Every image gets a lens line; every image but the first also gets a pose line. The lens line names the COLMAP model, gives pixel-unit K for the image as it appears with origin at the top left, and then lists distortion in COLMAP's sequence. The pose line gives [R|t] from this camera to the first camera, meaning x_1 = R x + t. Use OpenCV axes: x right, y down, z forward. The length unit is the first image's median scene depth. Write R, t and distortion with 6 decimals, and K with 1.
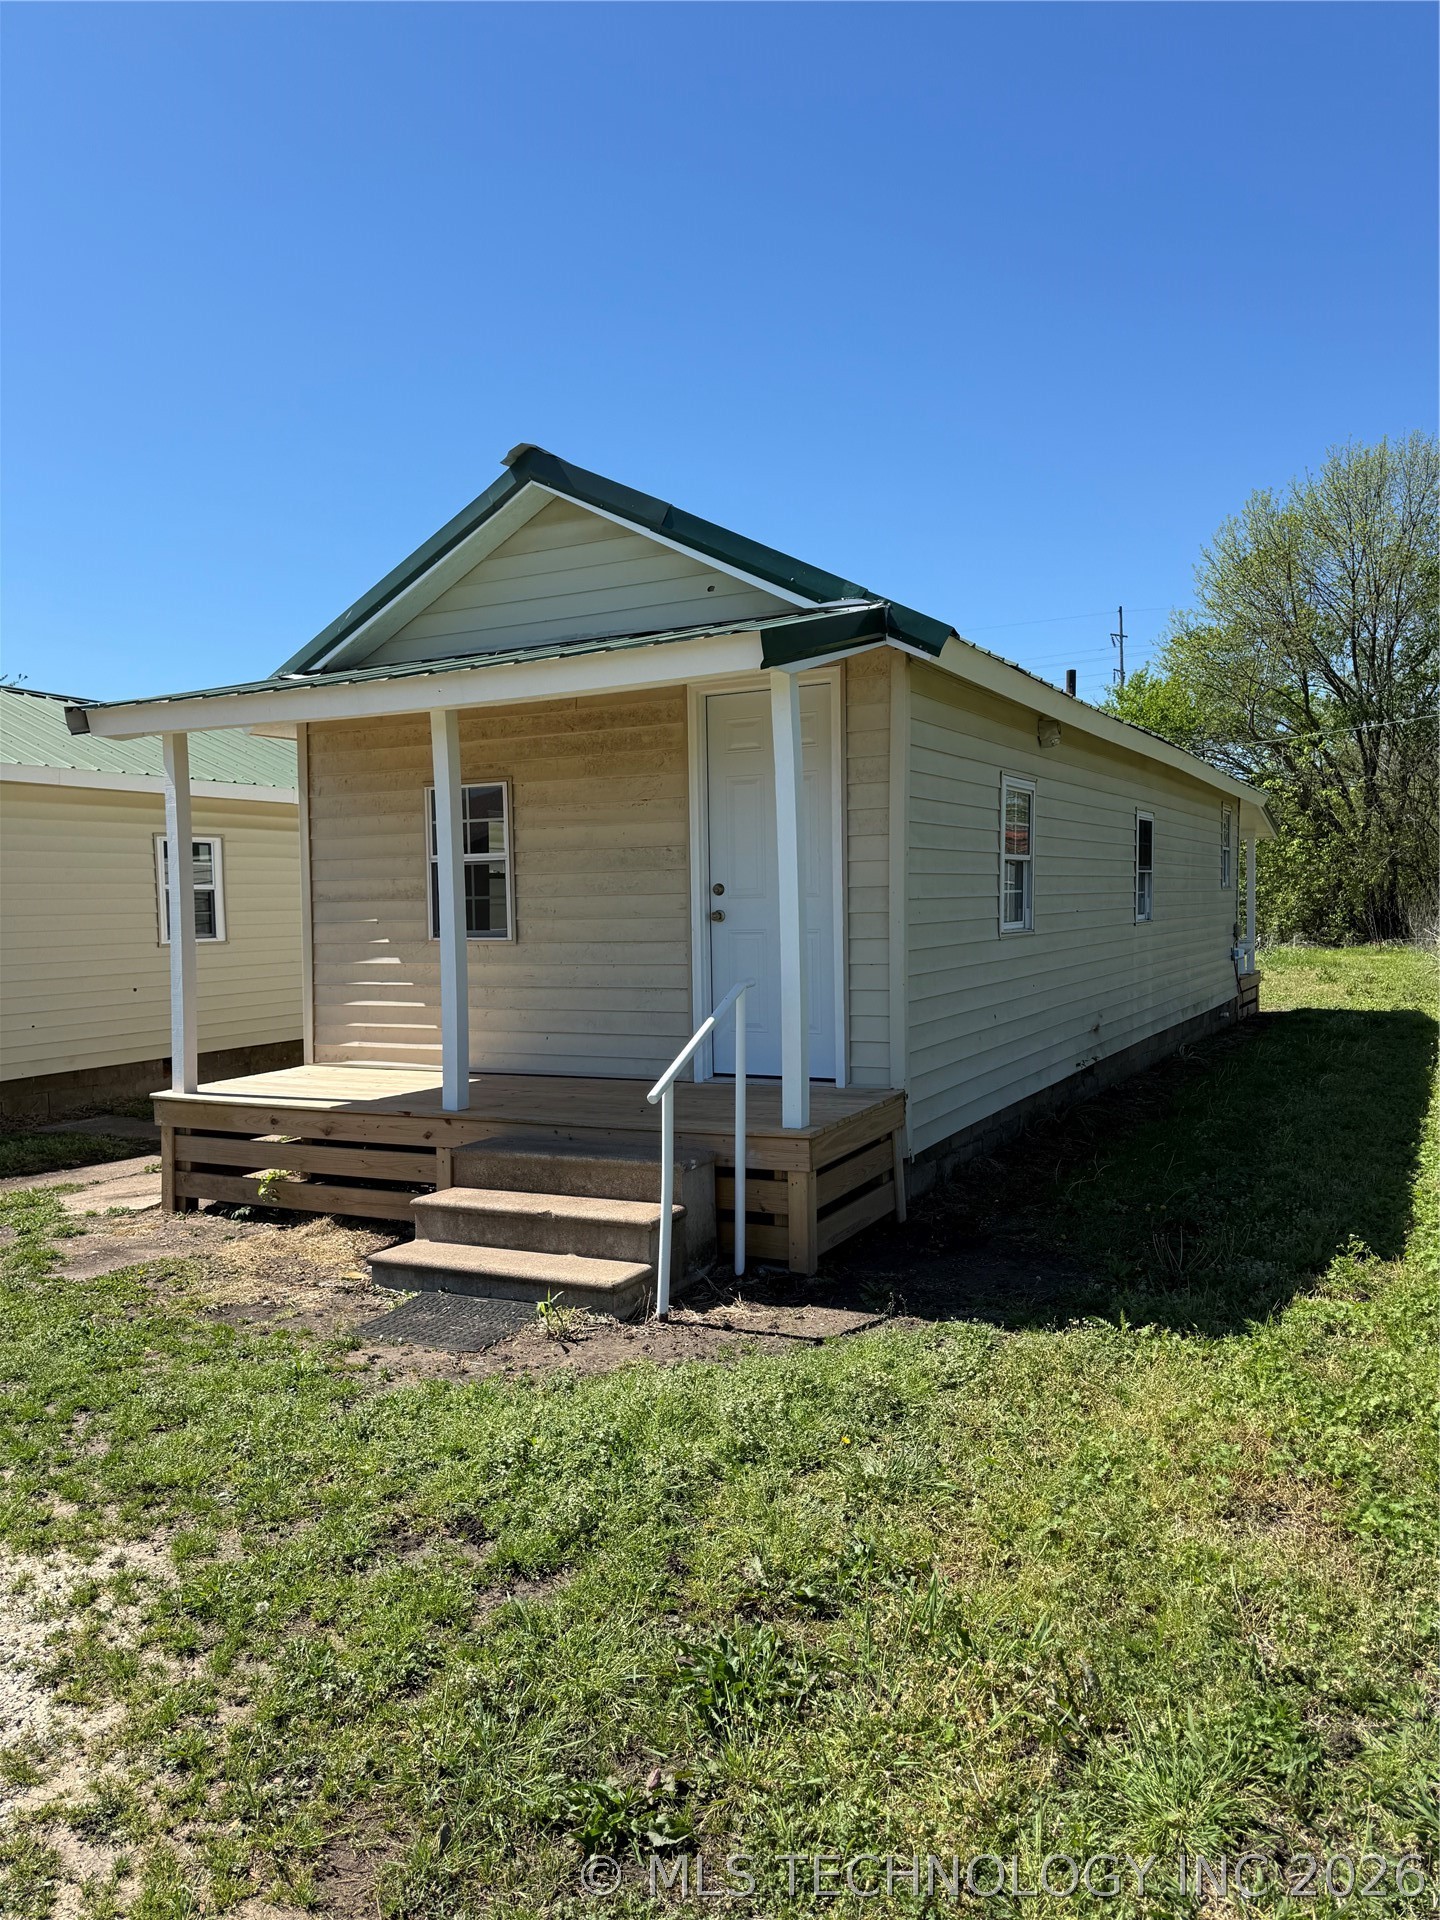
lens RADIAL K [[1358.0, 0, 720.0], [0, 1358.0, 960.0], [0, 0, 1]] dist [0.002314, 0.000176]
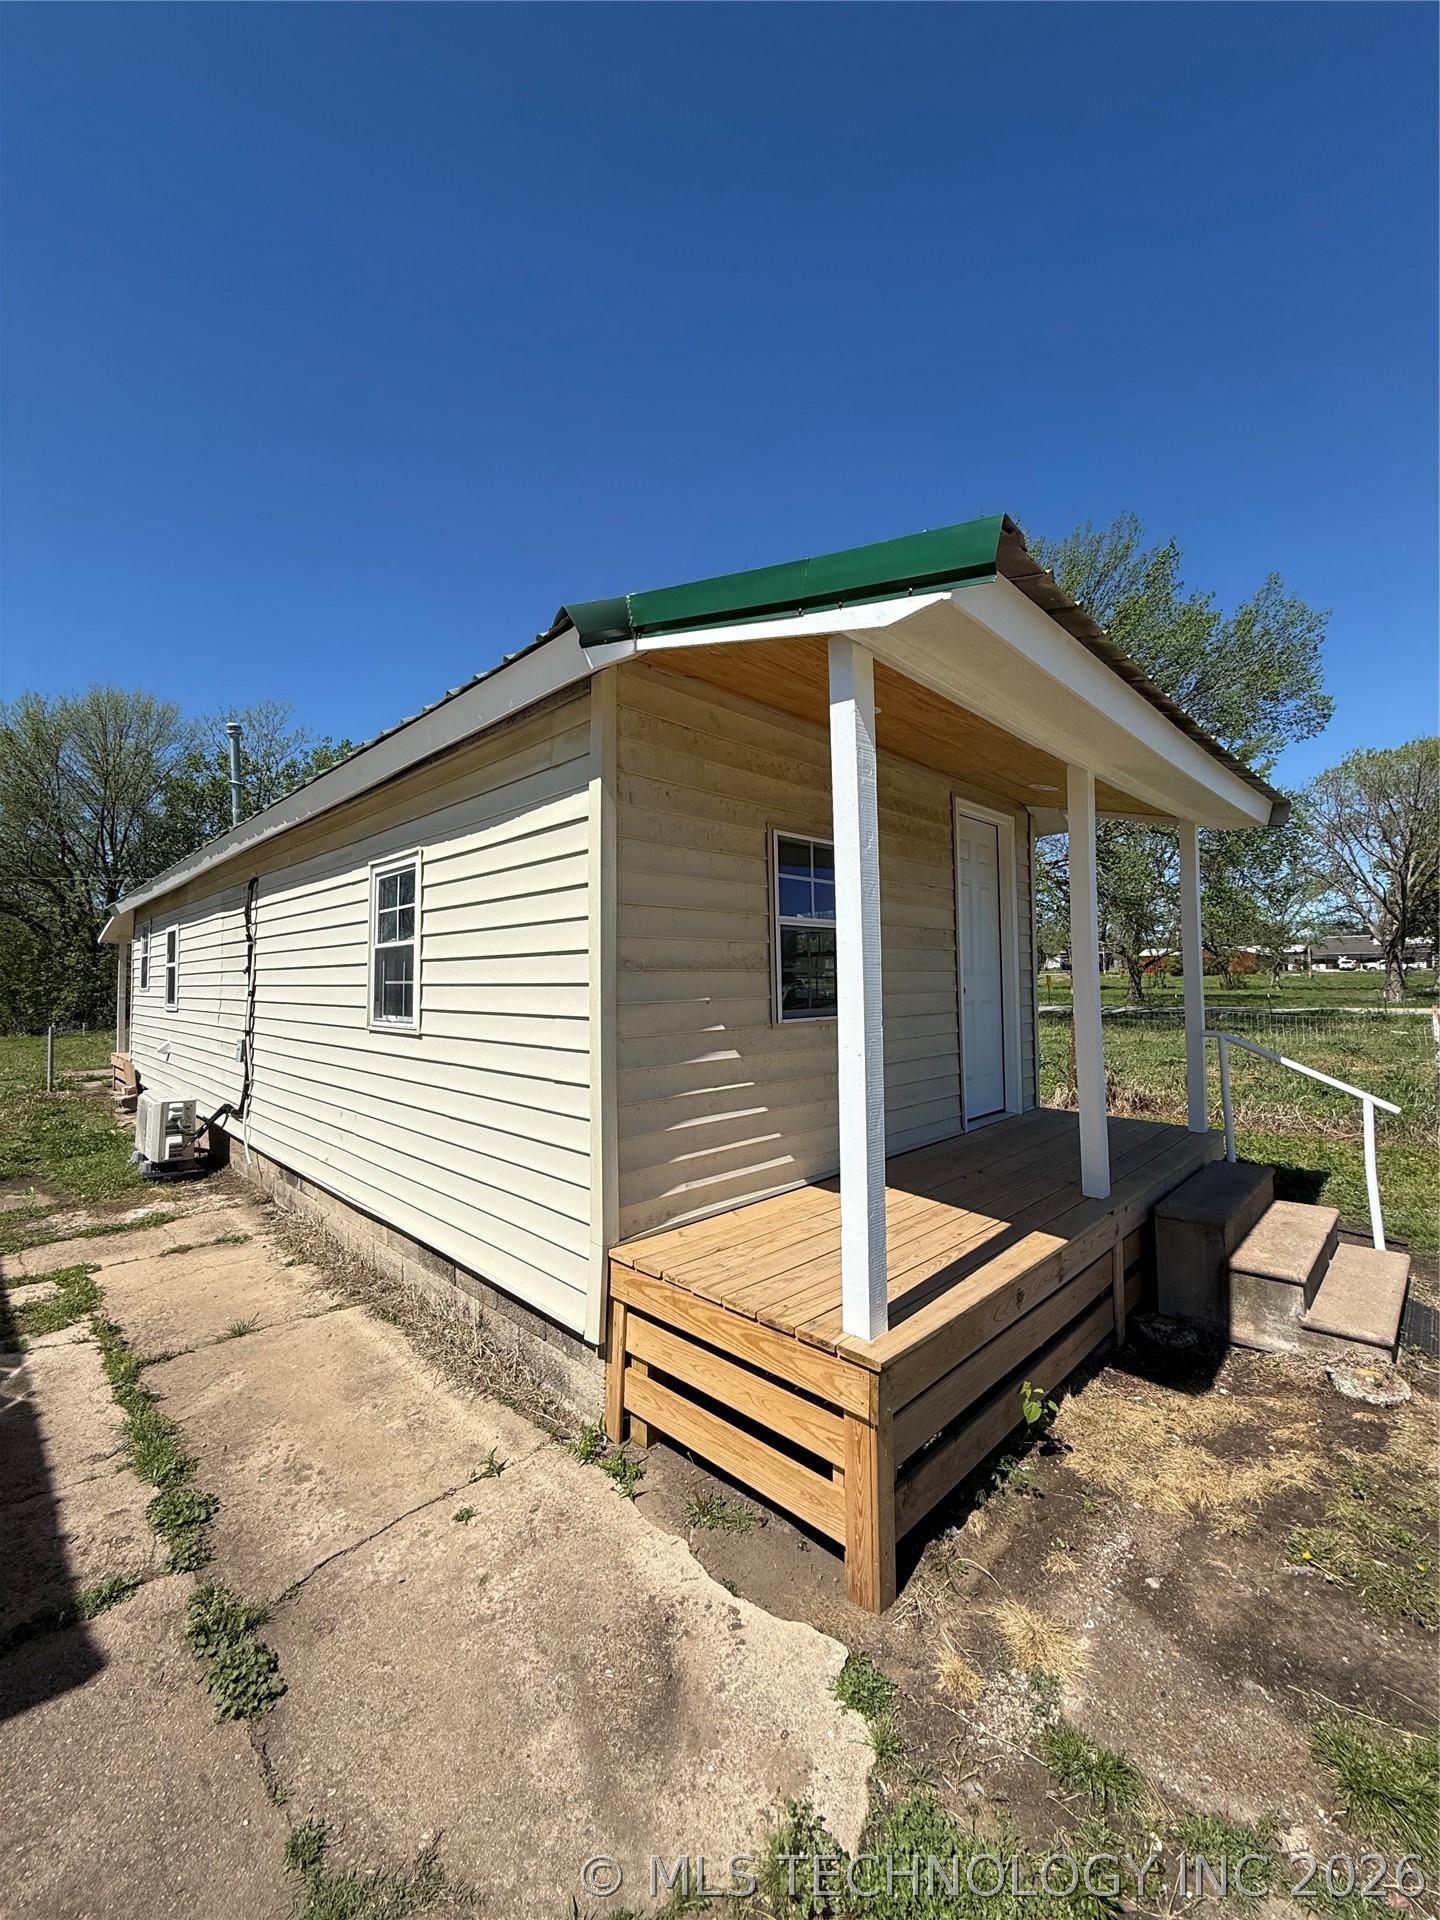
lens RADIAL K [[764.0, 0, 726.6], [0, 764.0, 955.2], [0, 0, 1]] dist [-0.000255, -0.003046]
pose [[0.298283, 0.053007, 0.953005, -0.629581], [0.056070, 0.995759, -0.072935, -0.022515], [-0.952829, 0.075190, 0.294046, 0.876177]]
